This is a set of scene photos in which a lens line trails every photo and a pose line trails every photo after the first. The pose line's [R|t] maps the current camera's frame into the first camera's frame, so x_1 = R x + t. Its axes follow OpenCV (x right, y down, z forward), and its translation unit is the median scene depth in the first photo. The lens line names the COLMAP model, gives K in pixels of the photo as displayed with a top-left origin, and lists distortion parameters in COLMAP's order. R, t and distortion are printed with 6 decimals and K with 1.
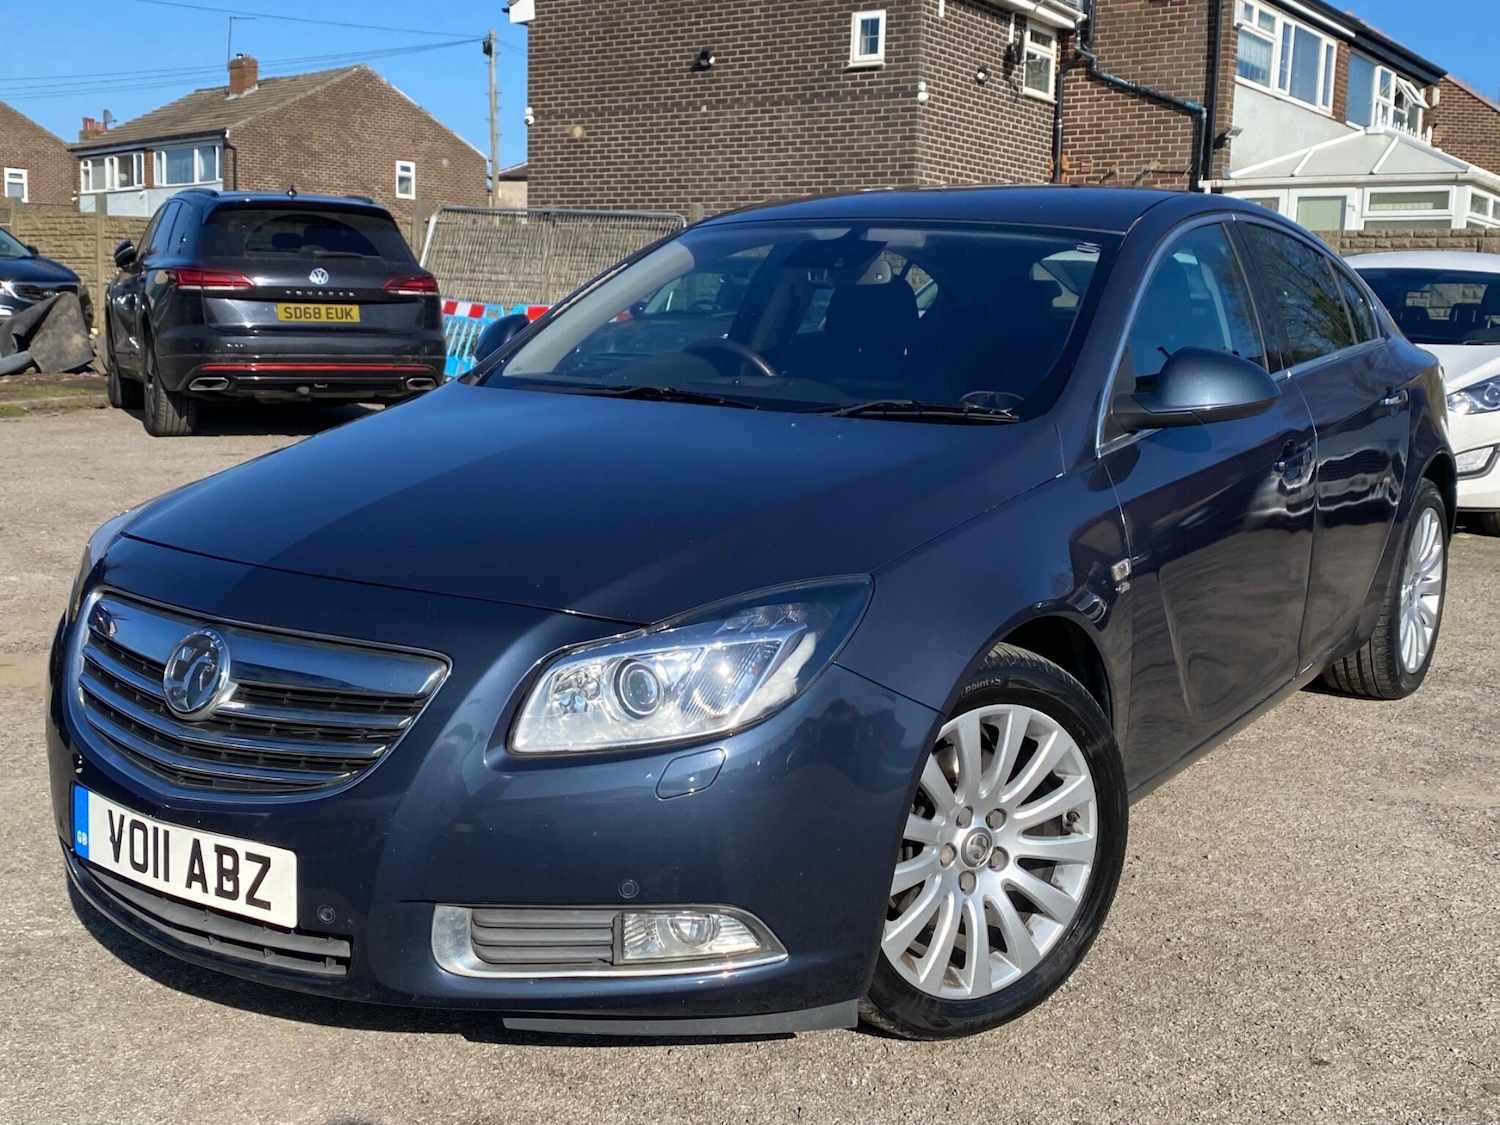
lens RADIAL K [[1687.1, 0, 750.0], [0, 1687.1, 562.5], [0, 0, 1]] dist [0.136071, -0.437016]
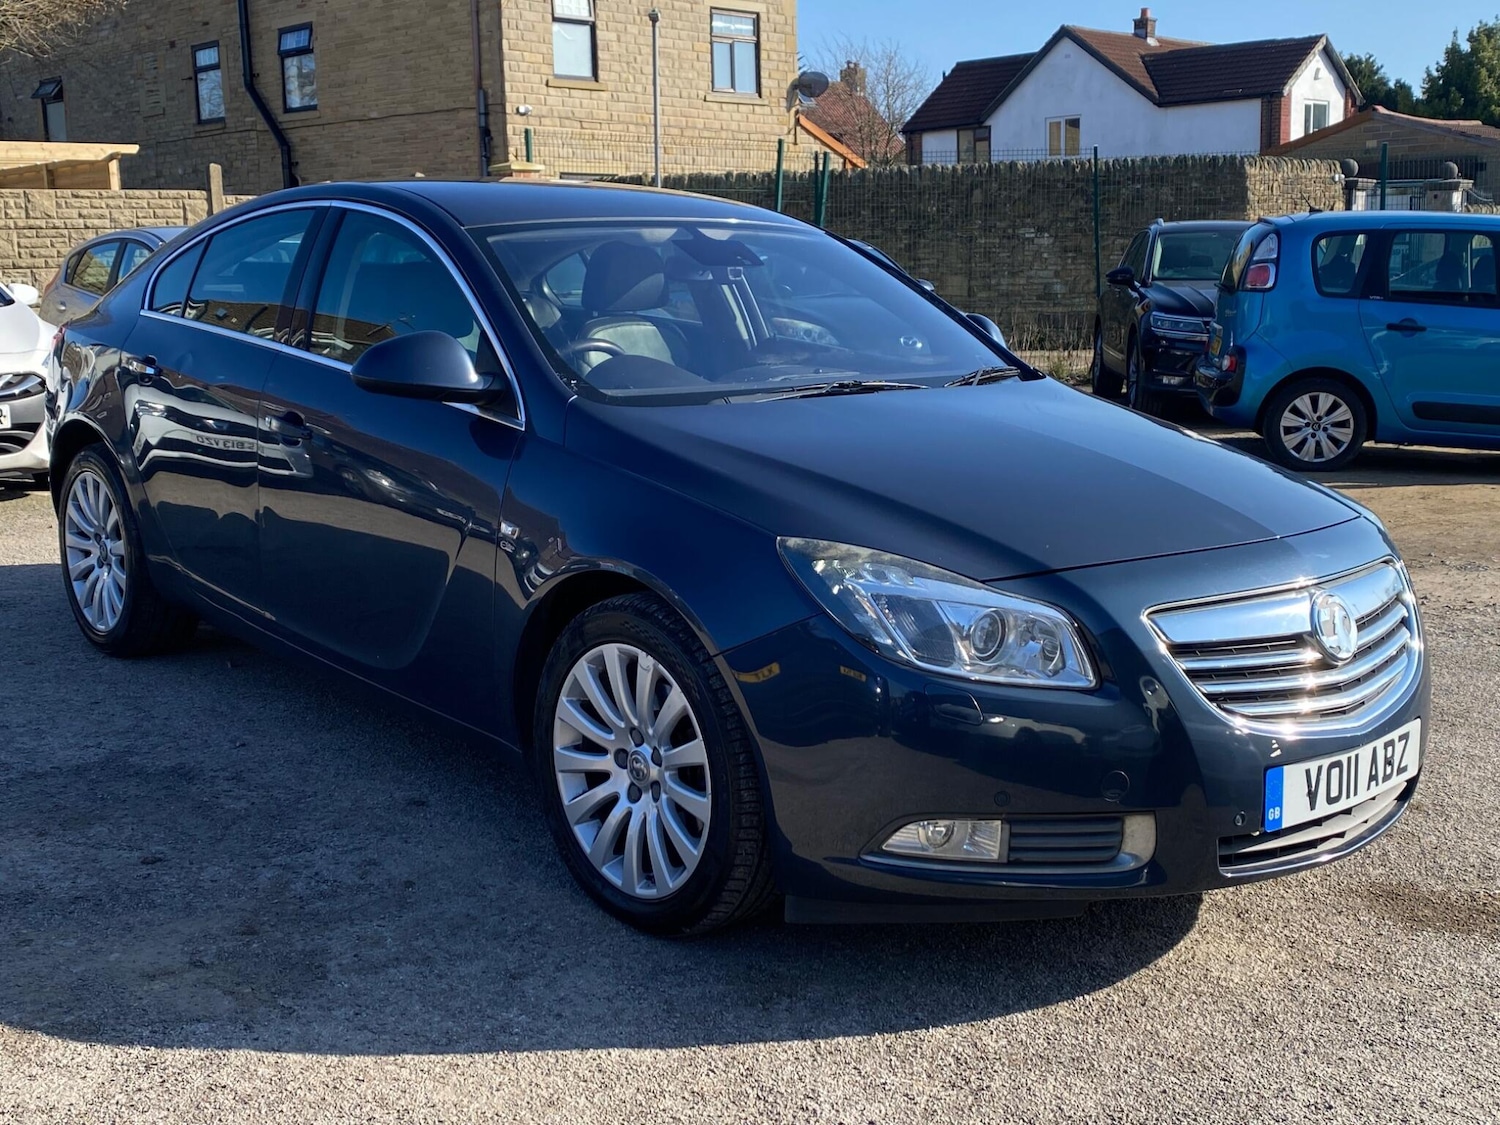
lens RADIAL K [[1717.5, 0, 750.0], [0, 1717.5, 562.5], [0, 0, 1]] dist [0.126951, -0.337208]
pose [[0.262434, -0.200973, 0.943789, -0.321789], [0.168133, 0.972633, 0.160363, -0.049959], [-0.950189, 0.116597, 0.289043, 0.208451]]
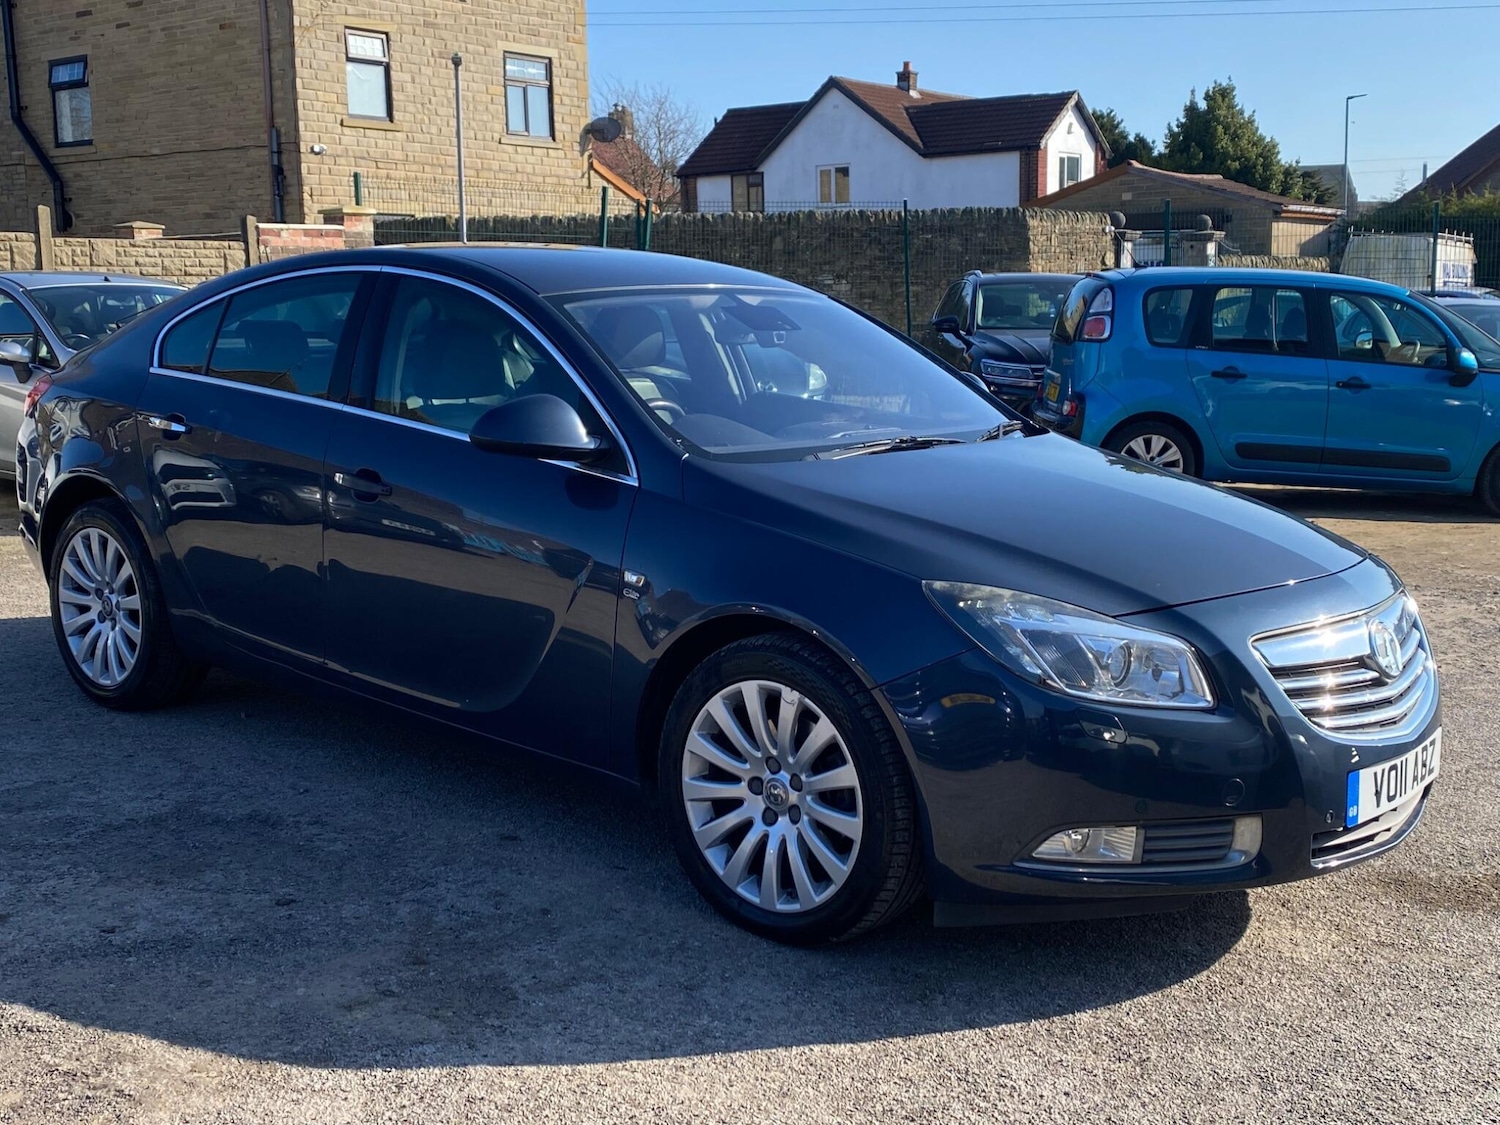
lens RADIAL K [[1715.5, 0, 768.4], [0, 1715.5, 568.0], [0, 0, 1]] dist [0.131960, -0.345859]
pose [[0.113741, -0.186898, 0.975773, -0.358829], [0.162030, 0.972486, 0.167381, -0.065472], [-0.980209, 0.139066, 0.140895, 0.260473]]
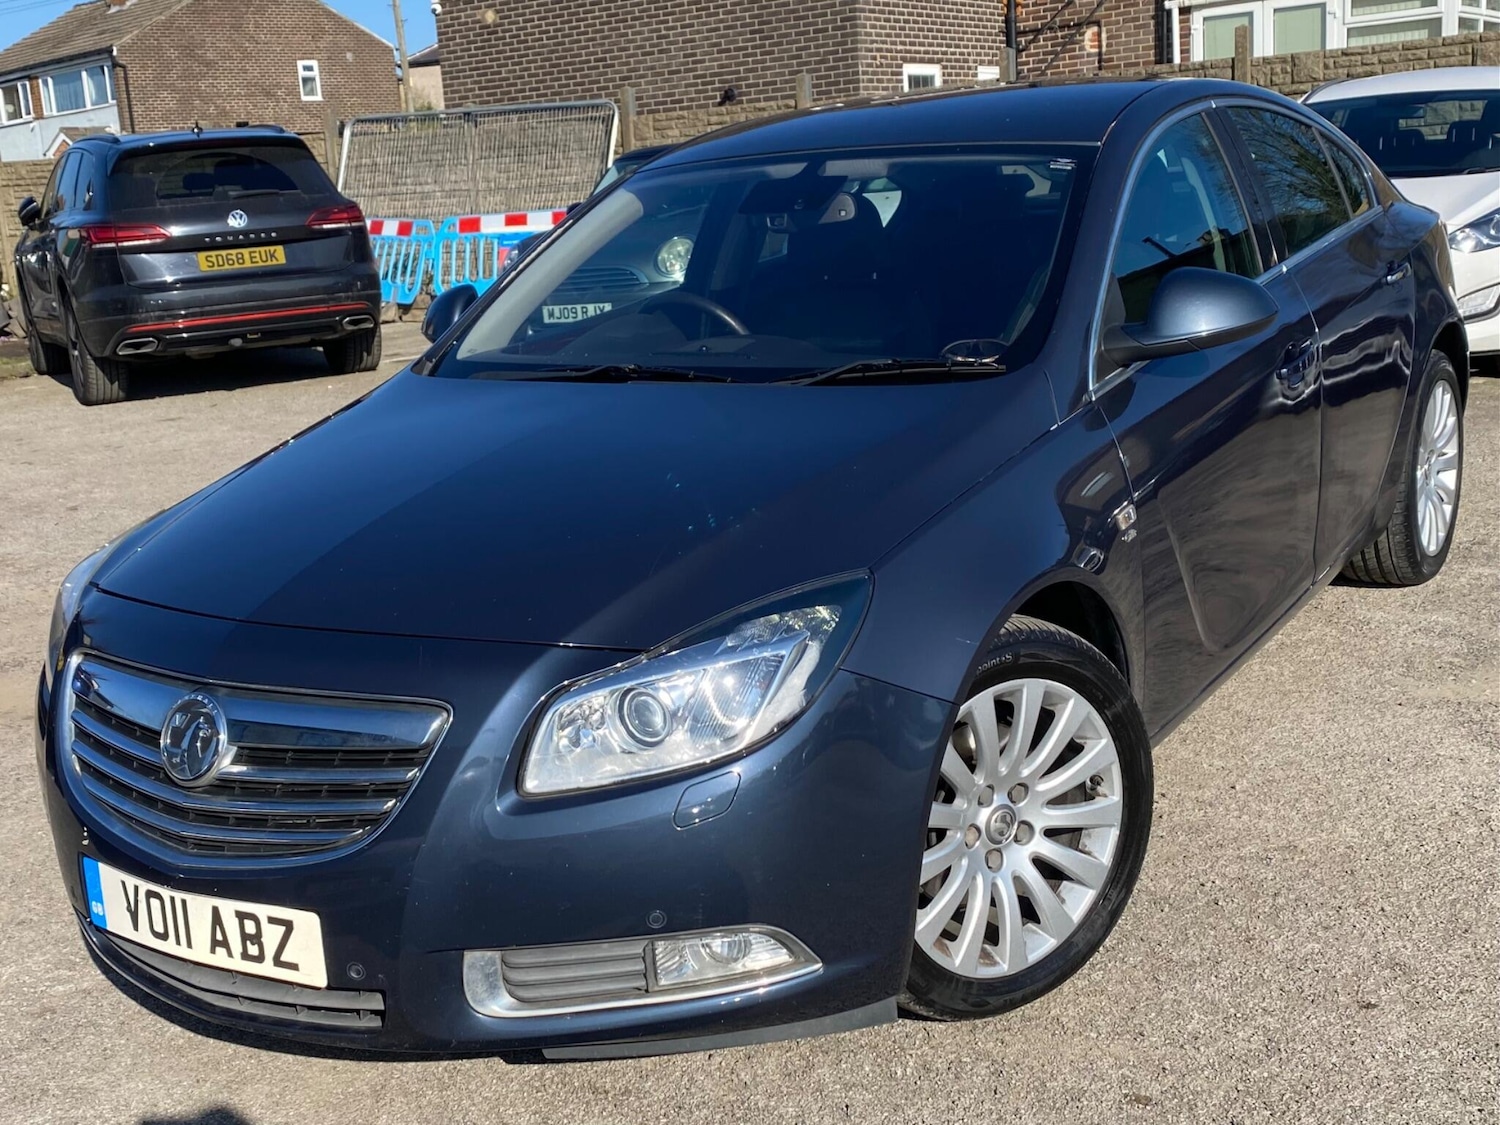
lens RADIAL K [[1777.7, 0, 701.1], [0, 1777.7, 628.2], [0, 0, 1]] dist [0.108090, -0.323521]
pose [[0.994867, -0.099250, -0.019750, -0.001532], [0.100708, 0.990173, 0.097033, -0.013754], [0.009925, -0.098524, 0.995085, -0.003057]]
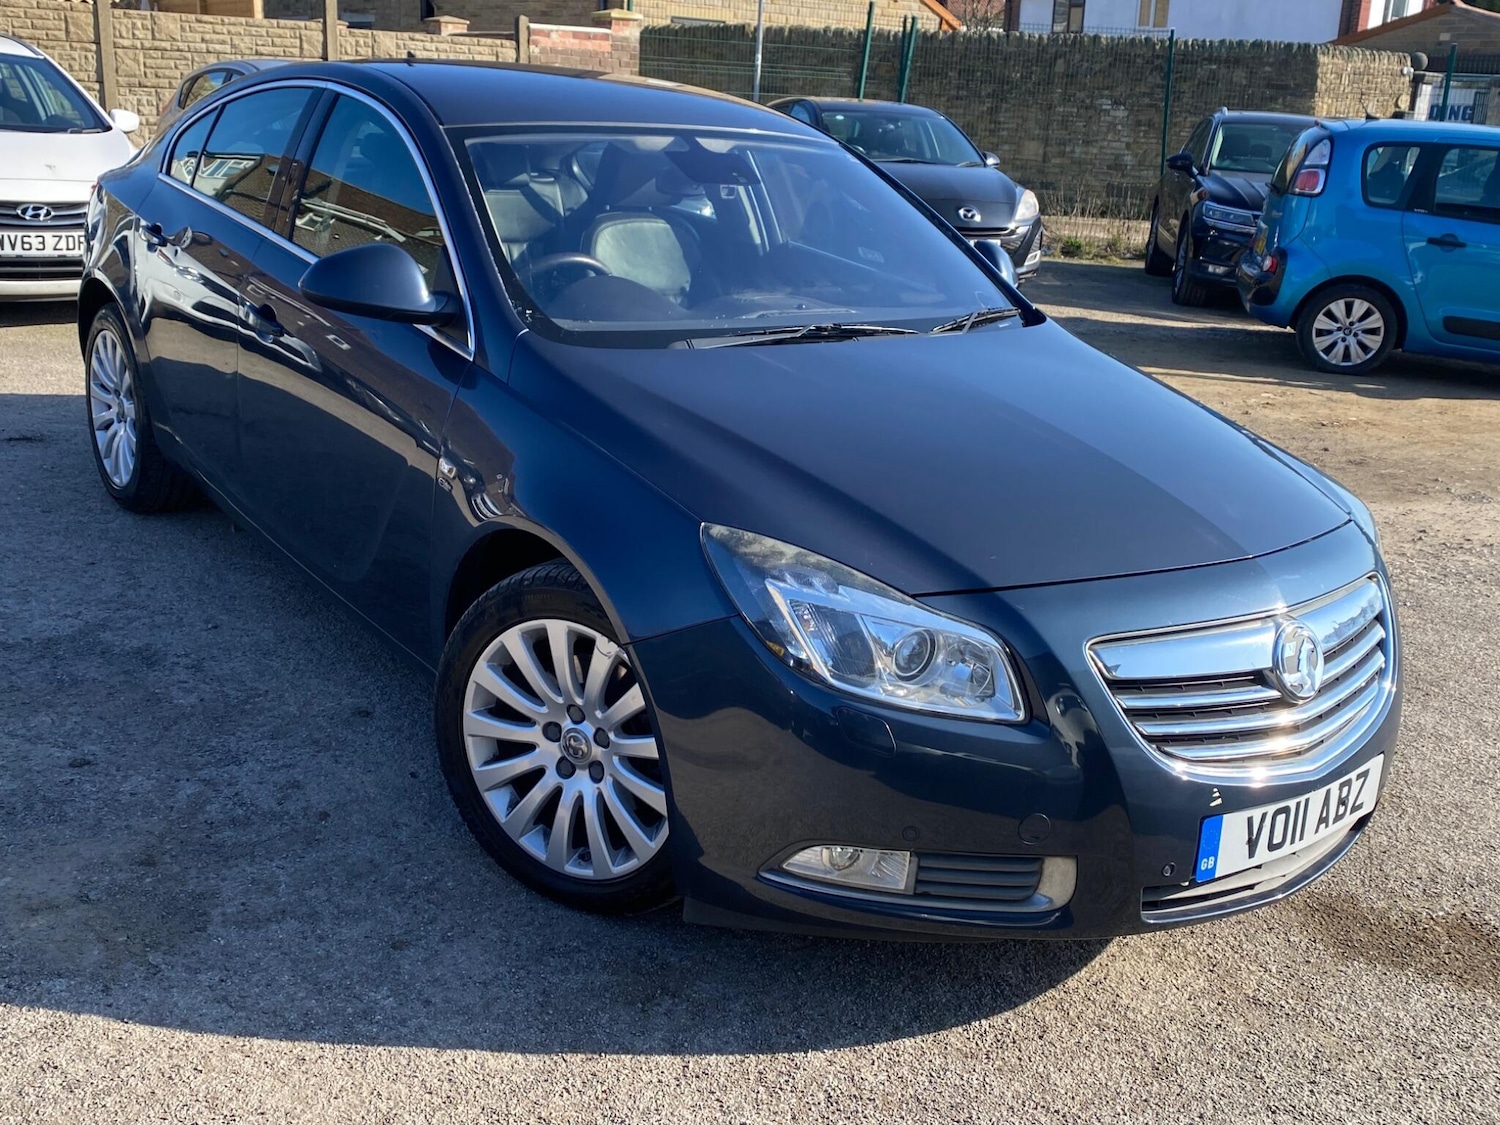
lens RADIAL K [[1521.2, 0, 750.0], [0, 1521.2, 562.5], [0, 0, 1]] dist [0.083485, -0.188461]
pose [[0.329154, -0.289638, 0.898759, -0.267937], [0.103700, 0.957127, 0.270470, -0.061953], [-0.938565, 0.004175, 0.345078, 0.198907]]
